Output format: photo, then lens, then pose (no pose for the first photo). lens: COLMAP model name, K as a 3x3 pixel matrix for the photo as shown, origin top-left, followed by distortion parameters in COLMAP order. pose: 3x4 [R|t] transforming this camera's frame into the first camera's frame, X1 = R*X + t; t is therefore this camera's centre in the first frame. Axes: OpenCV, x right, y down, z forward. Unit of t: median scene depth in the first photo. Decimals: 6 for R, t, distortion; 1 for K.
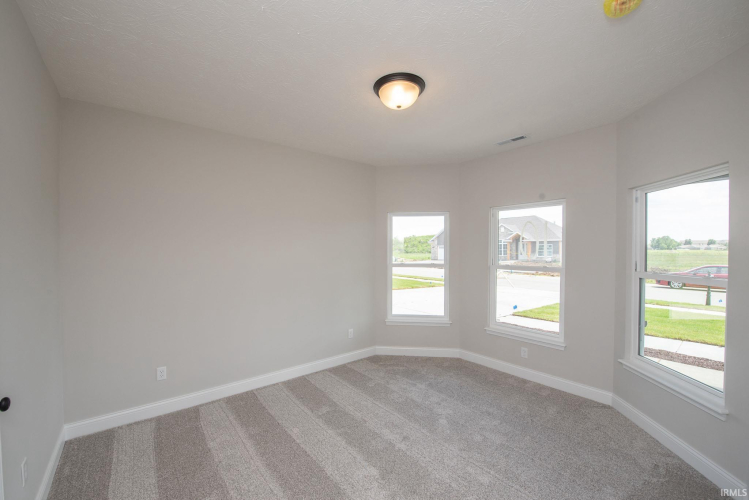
lens RADIAL K [[298.3, 0, 372.7], [0, 298.3, 253.2], [0, 0, 1]] dist [-0.021407, -0.000727]
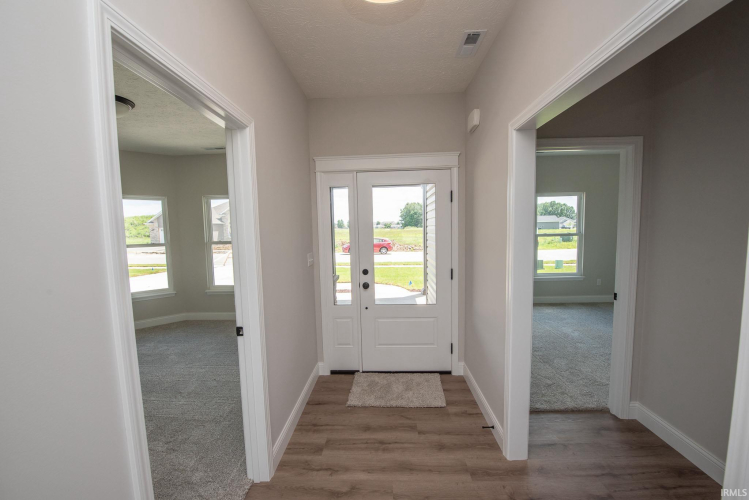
lens RADIAL K [[298.3, 0, 372.7], [0, 298.3, 253.2], [0, 0, 1]] dist [-0.021407, -0.000727]
pose [[0.667249, -0.075431, 0.741006, -0.073491], [0.029120, 0.996740, 0.075241, 0.013494], [-0.744266, -0.028626, 0.667270, -0.371280]]
